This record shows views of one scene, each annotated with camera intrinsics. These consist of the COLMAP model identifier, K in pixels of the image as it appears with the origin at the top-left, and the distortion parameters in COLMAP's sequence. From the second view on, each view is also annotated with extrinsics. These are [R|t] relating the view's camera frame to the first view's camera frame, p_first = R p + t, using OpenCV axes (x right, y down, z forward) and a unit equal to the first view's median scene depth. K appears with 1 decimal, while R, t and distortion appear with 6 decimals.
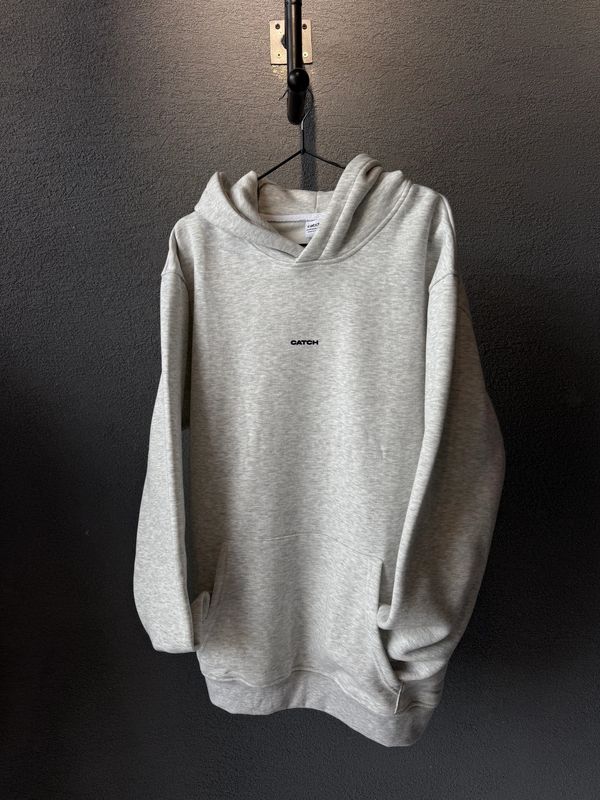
lens RADIAL K [[560.5, 0, 293.8], [0, 560.5, 399.8], [0, 0, 1]] dist [0.016026, -0.024373]
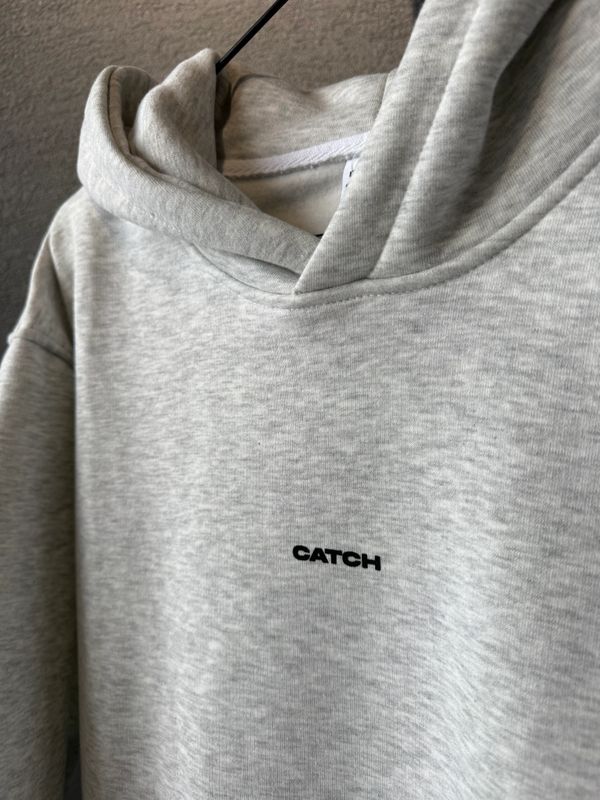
lens RADIAL K [[575.0, 0, 298.9], [0, 575.0, 390.7], [0, 0, 1]] dist [0.001546, -0.006187]
pose [[0.947442, -0.003456, -0.319908, 0.097505], [-0.022046, 0.996860, -0.076060, -0.165688], [0.319167, 0.079115, 0.944391, 0.699019]]
